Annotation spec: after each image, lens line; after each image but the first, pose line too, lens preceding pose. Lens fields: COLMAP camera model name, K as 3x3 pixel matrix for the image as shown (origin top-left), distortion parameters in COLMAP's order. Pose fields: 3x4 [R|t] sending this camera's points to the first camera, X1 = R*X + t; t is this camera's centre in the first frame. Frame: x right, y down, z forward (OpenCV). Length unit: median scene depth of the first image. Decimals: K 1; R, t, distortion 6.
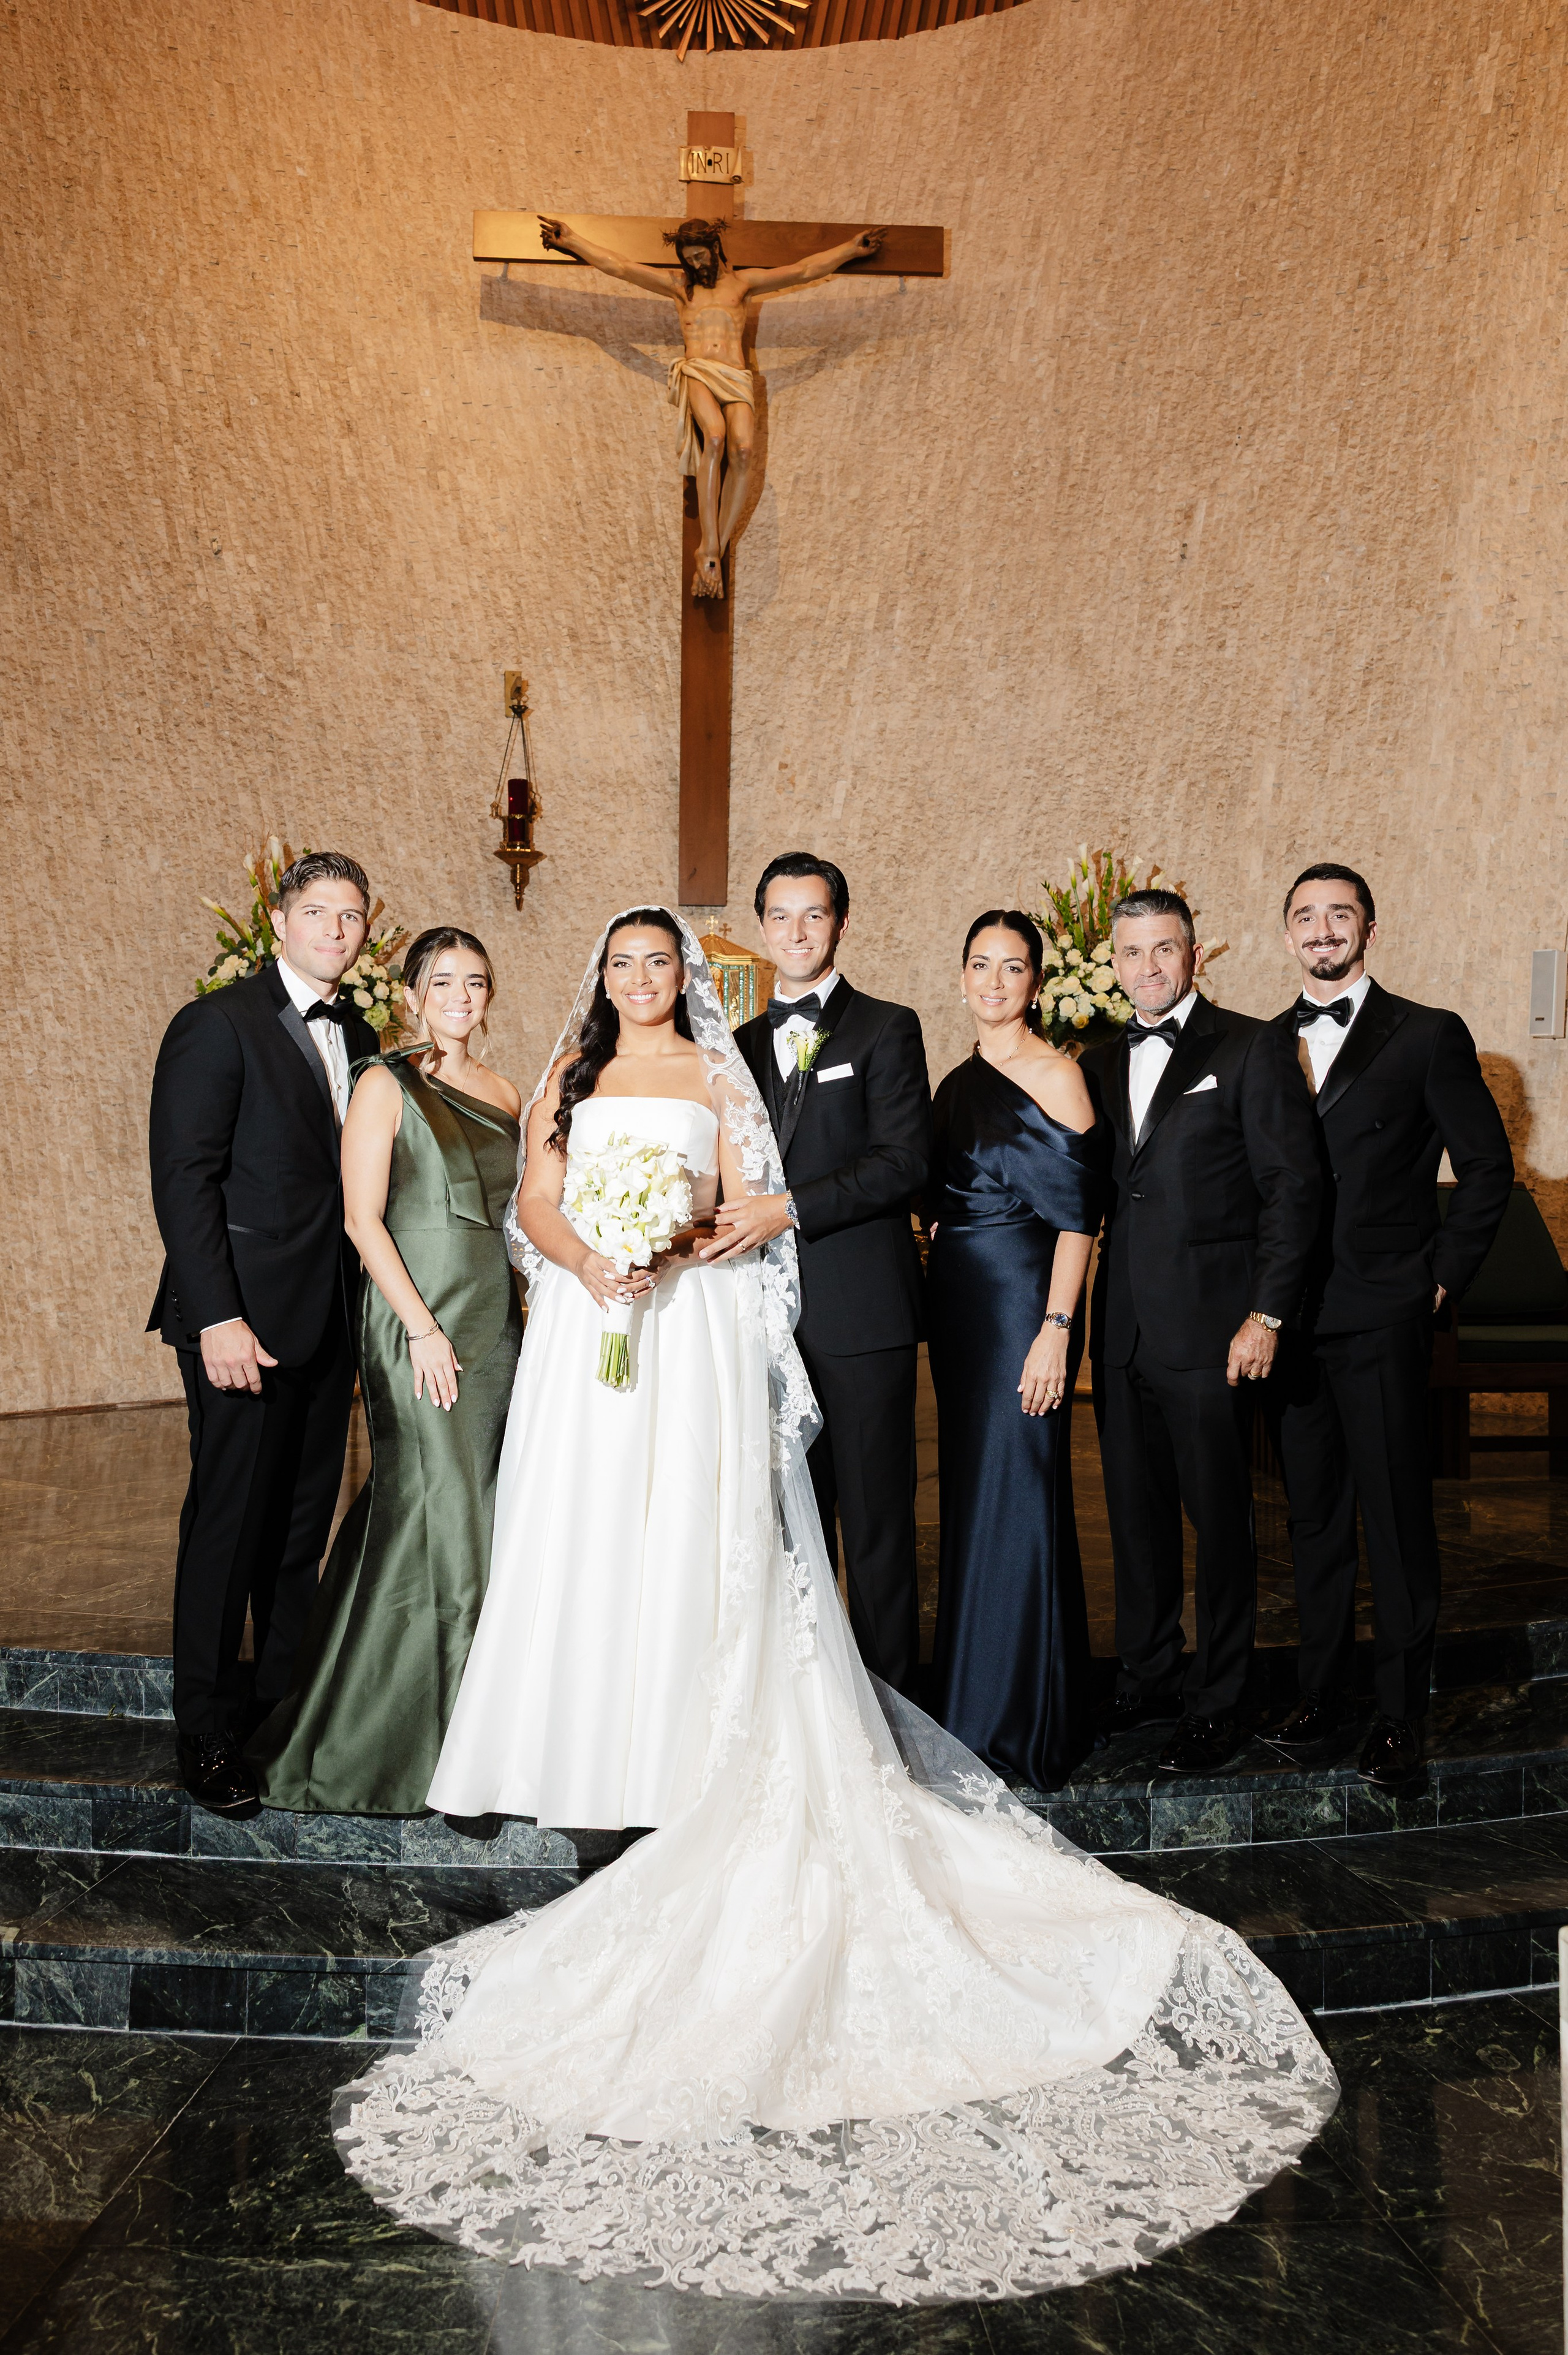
lens RADIAL K [[1966.3, 0, 772.0], [0, 1966.3, 1124.9], [0, 0, 1]] dist [0.007839, -0.003890]
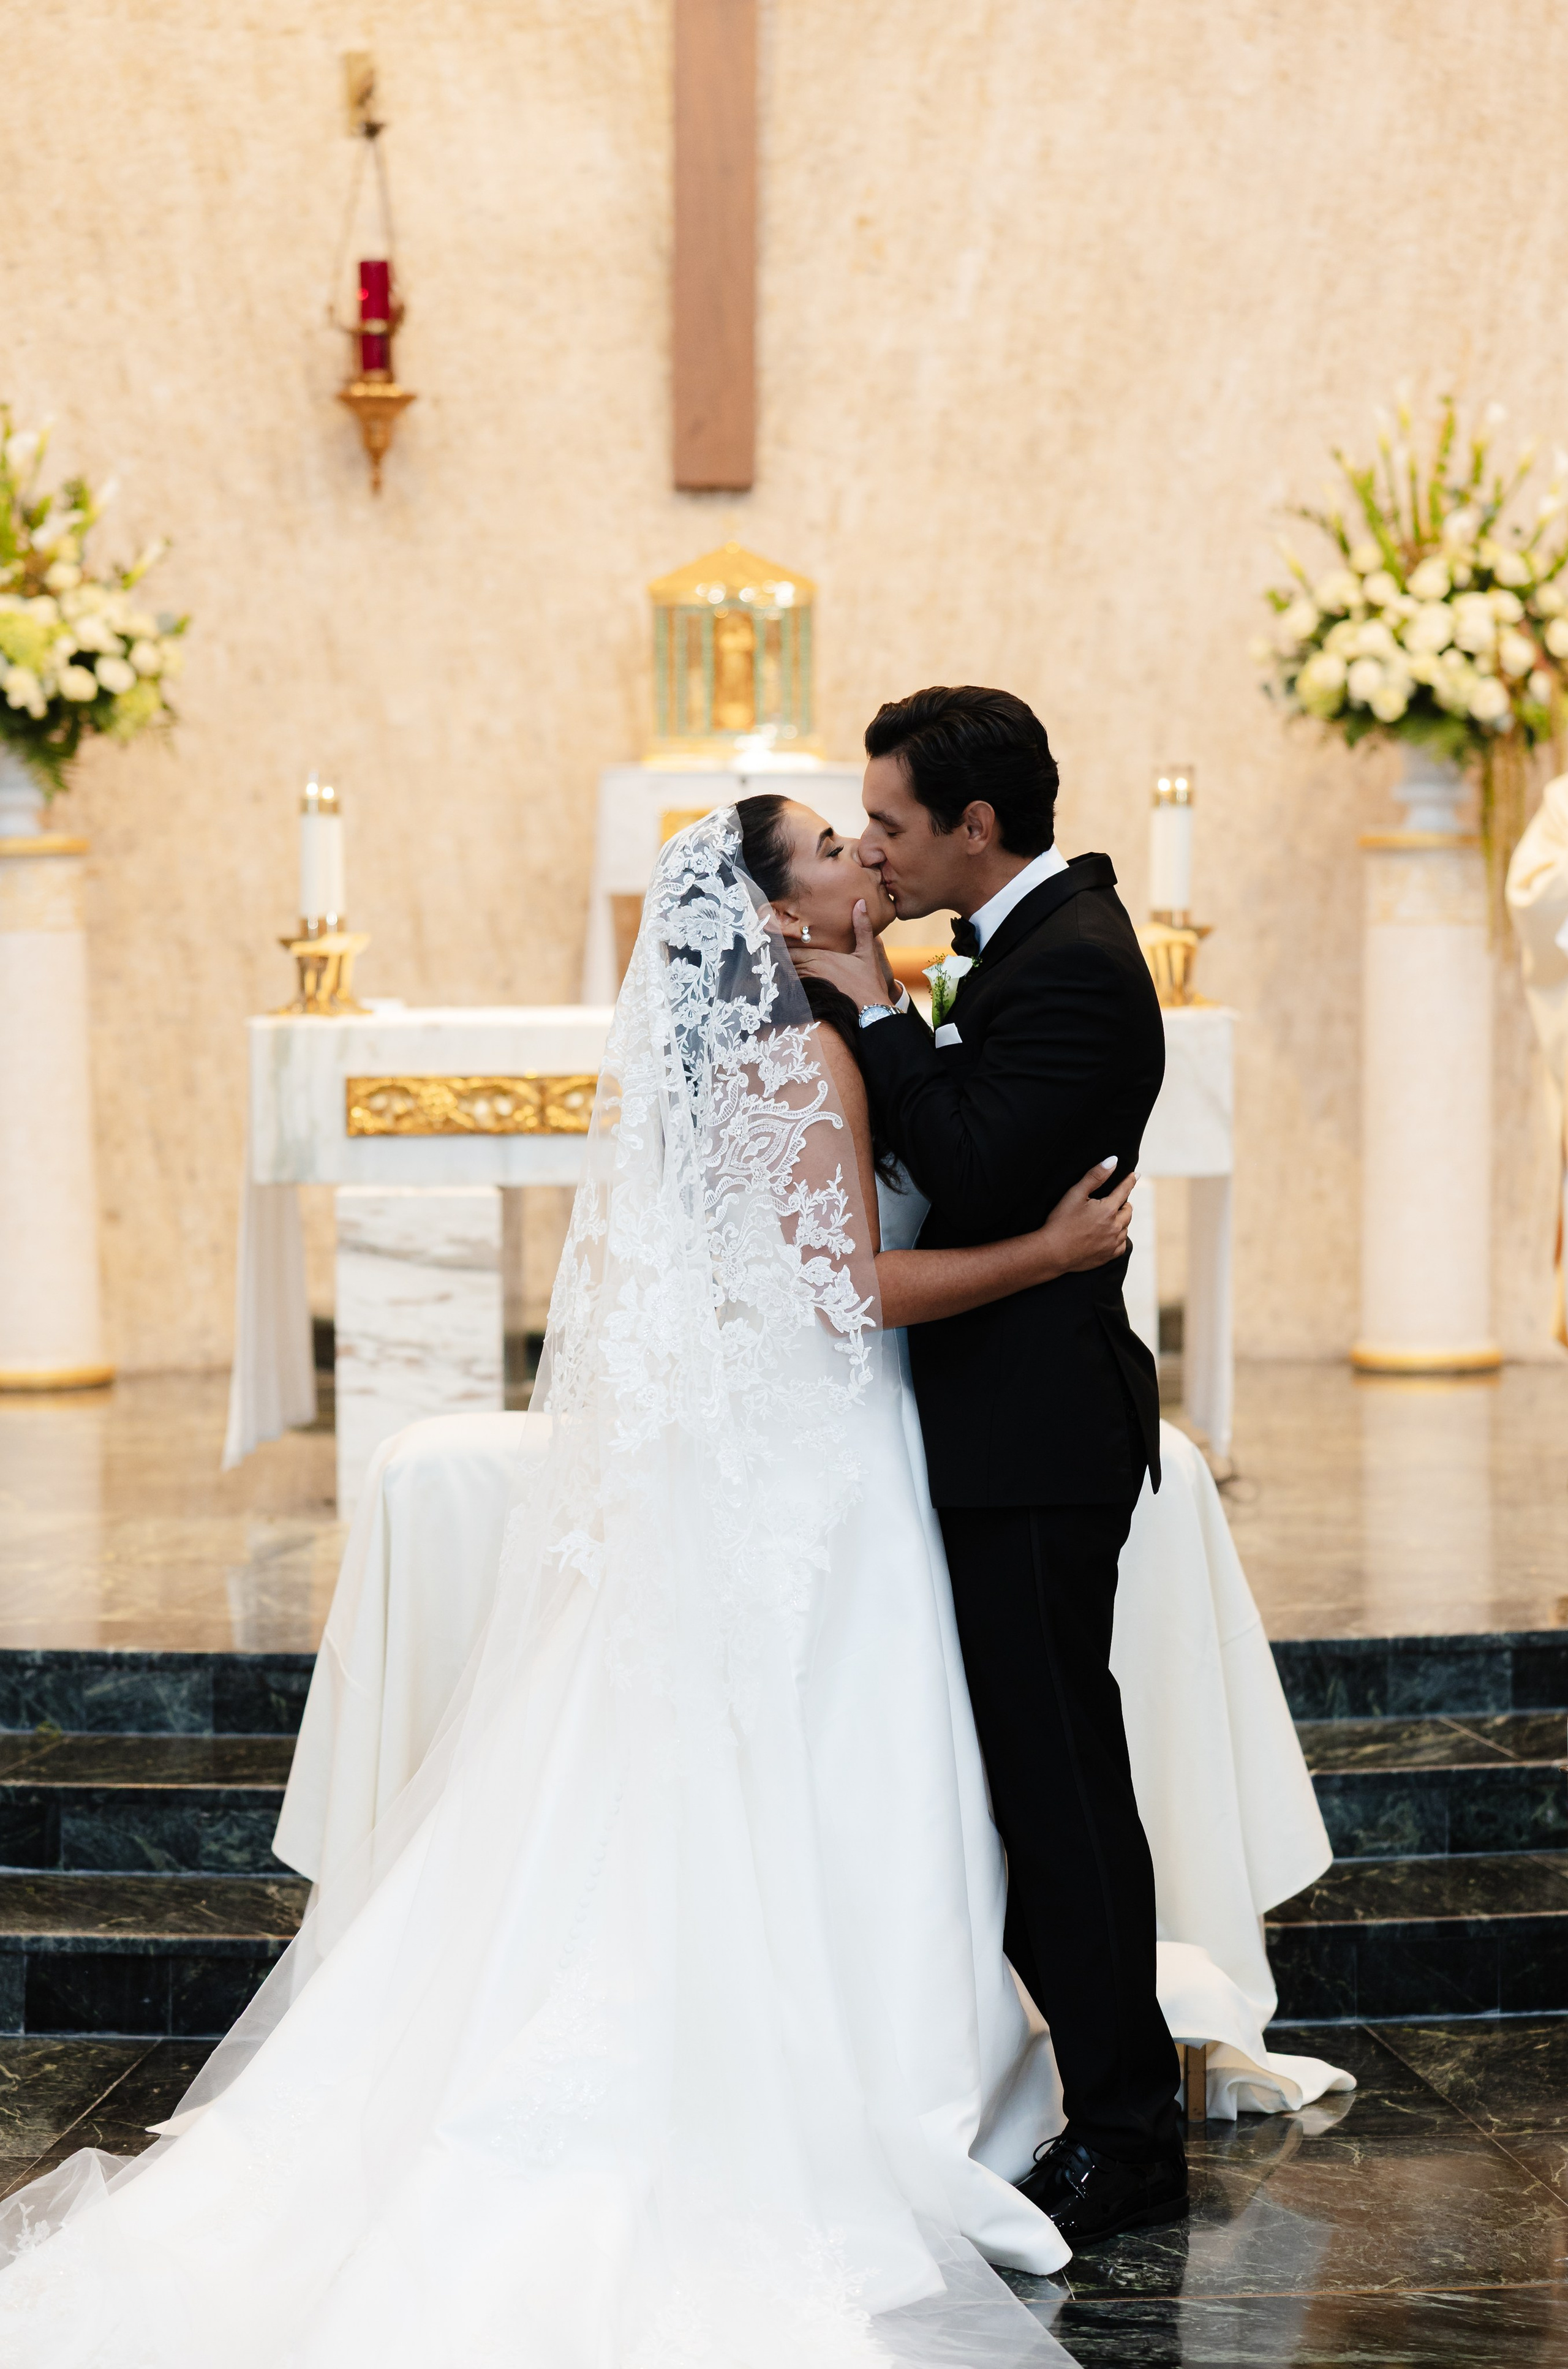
lens RADIAL K [[4746.7, 0, 821.0], [0, 4746.7, 1130.0], [0, 0, 1]] dist [0.008950, 0.000000]
pose [[0.999885, -0.006195, -0.013821, 0.011247], [0.006961, 0.998402, 0.056087, -0.007569], [0.013451, -0.056177, 0.998330, -0.323382]]
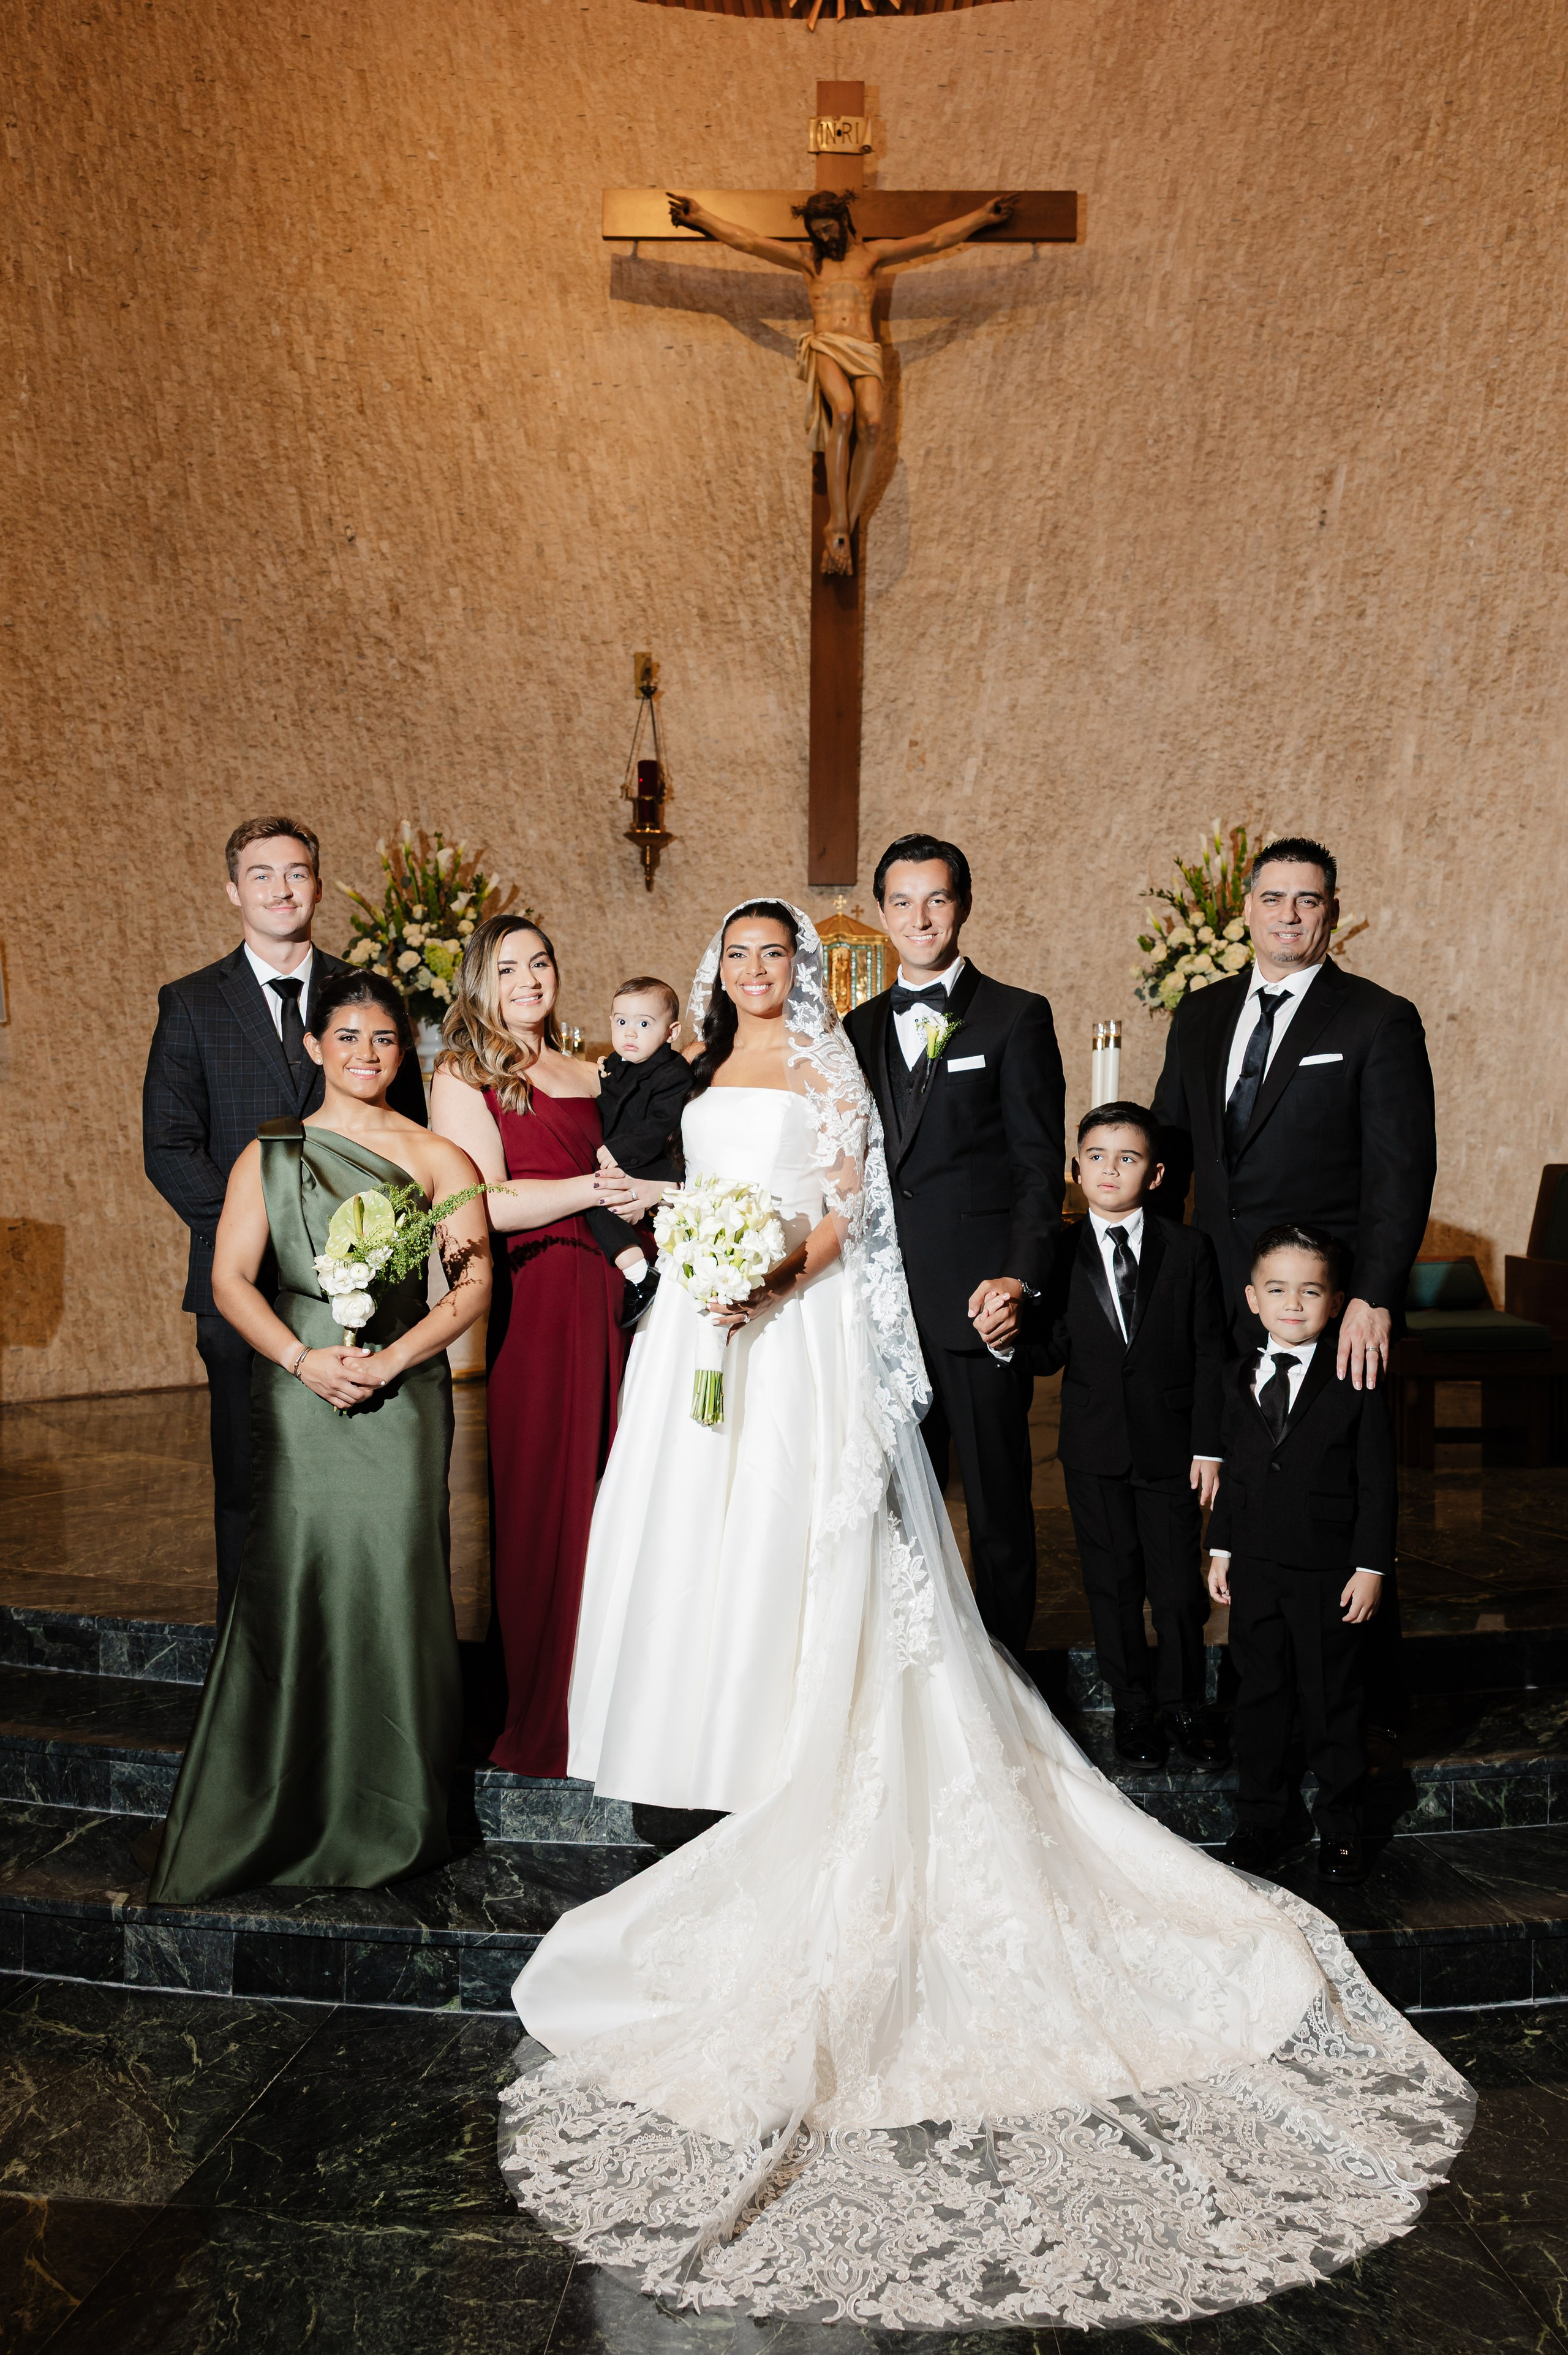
lens RADIAL K [[1966.3, 0, 798.6], [0, 1966.3, 1137.6], [0, 0, 1]] dist [0.007839, -0.003890]
pose [[0.997966, -0.000472, -0.063752, 0.011427], [0.001625, 0.999836, 0.018032, -0.001590], [0.063733, -0.018099, 0.997803, 0.001513]]
